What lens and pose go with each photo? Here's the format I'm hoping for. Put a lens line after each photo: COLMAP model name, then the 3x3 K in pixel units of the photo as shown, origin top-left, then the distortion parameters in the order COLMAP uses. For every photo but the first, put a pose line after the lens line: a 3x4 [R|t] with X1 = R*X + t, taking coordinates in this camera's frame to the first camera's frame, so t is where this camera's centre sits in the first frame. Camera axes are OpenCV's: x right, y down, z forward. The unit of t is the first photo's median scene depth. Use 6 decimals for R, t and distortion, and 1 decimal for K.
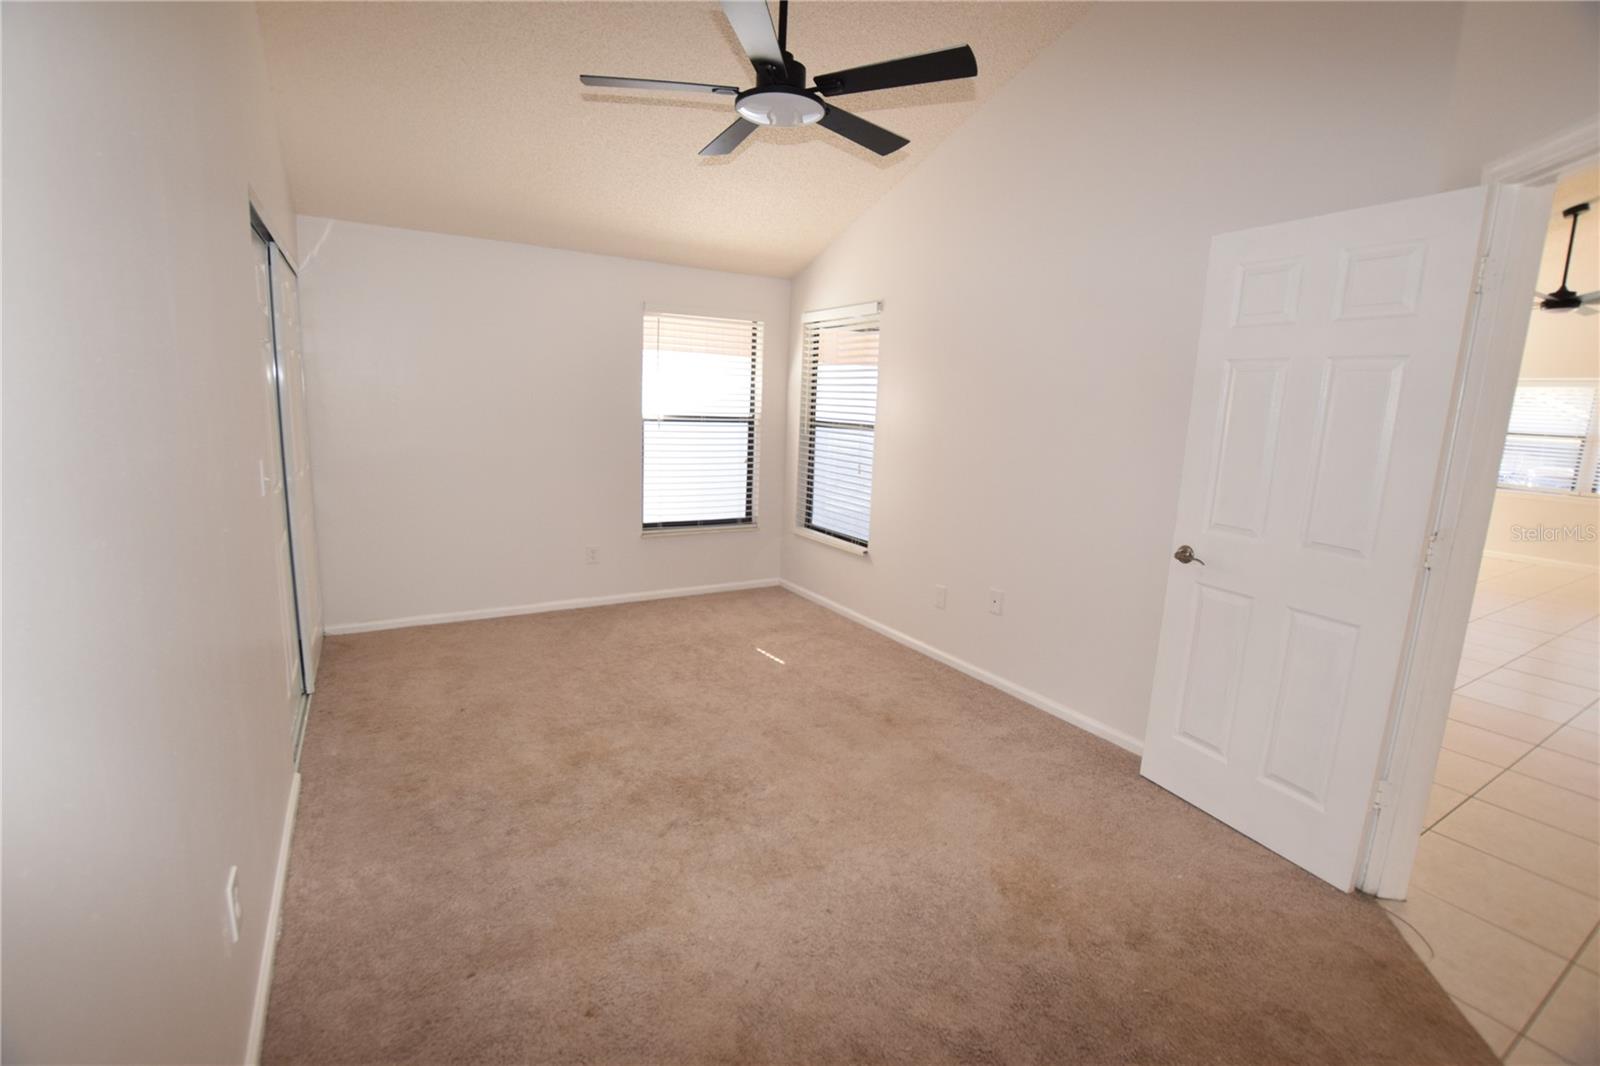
lens RADIAL K [[701.2, 0, 773.0], [0, 701.2, 526.5], [0, 0, 1]] dist [-0.029590, 0.001910]
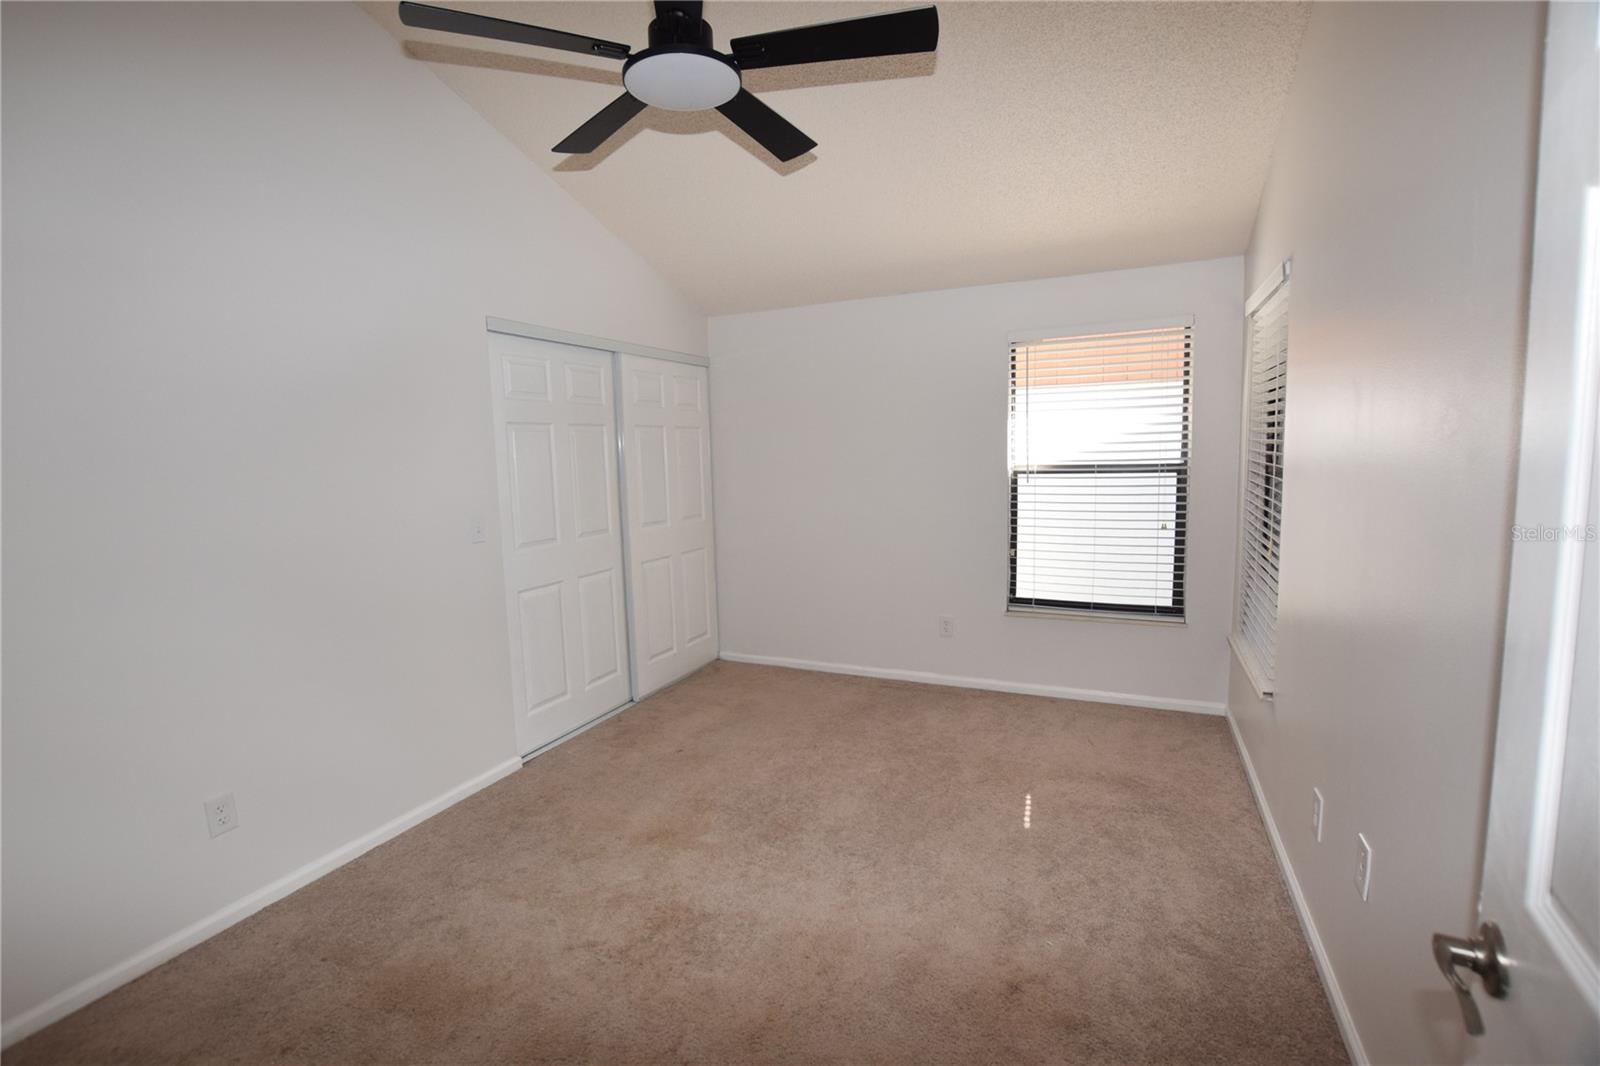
lens RADIAL K [[701.2, 0, 797.1], [0, 701.2, 523.8], [0, 0, 1]] dist [-0.029590, 0.001910]
pose [[0.582383, 0.035854, -0.812123, 0.331972], [-0.094240, 0.995269, -0.023641, -0.047790], [0.807433, 0.090302, 0.583007, 0.316414]]
